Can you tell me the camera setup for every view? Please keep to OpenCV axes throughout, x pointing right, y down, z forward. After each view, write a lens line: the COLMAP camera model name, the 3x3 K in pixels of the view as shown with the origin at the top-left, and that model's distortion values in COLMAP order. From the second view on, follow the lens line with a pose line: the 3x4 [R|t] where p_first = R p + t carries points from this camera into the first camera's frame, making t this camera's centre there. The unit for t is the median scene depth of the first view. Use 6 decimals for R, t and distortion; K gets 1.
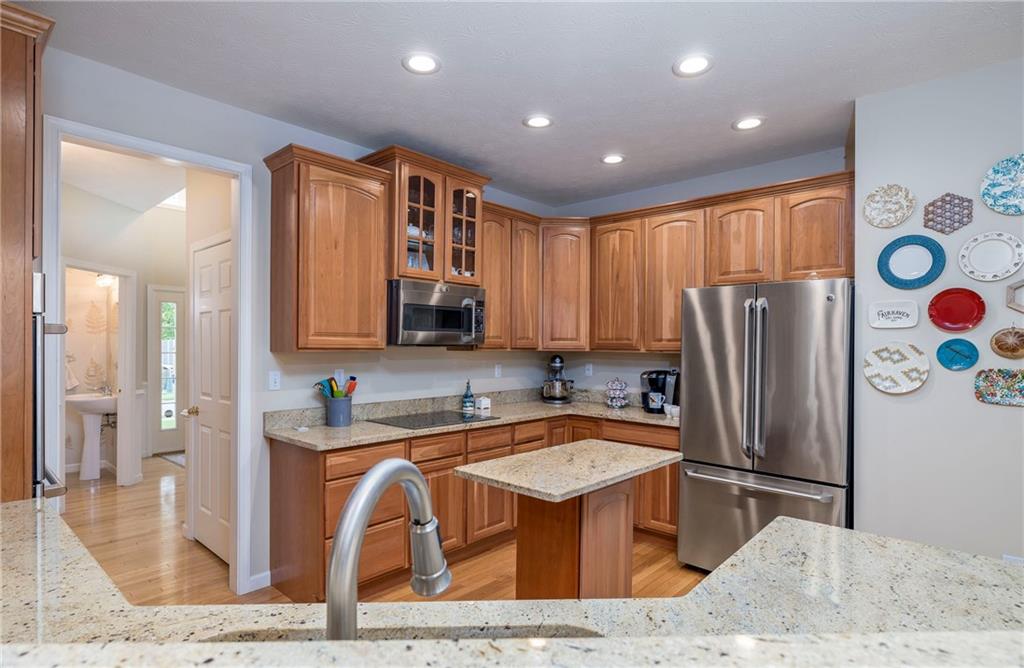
lens RADIAL K [[528.7, 0, 512.4], [0, 528.7, 349.3], [0, 0, 1]] dist [0.000835, 0.000077]
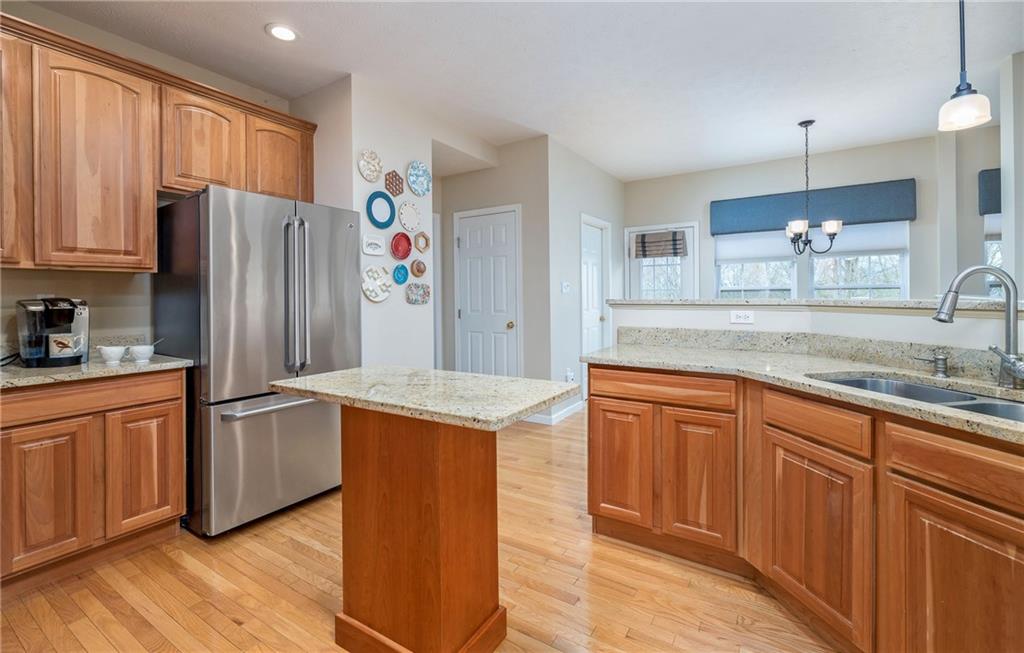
lens RADIAL K [[455.2, 0, 511.9], [0, 455.2, 294.8], [0, 0, 1]] dist [-0.000380, -0.000090]
pose [[-0.166155, -0.008341, 0.986064, -0.531708], [0.012662, 0.999864, 0.010591, 0.057666], [-0.986018, 0.014245, -0.166027, 0.851462]]
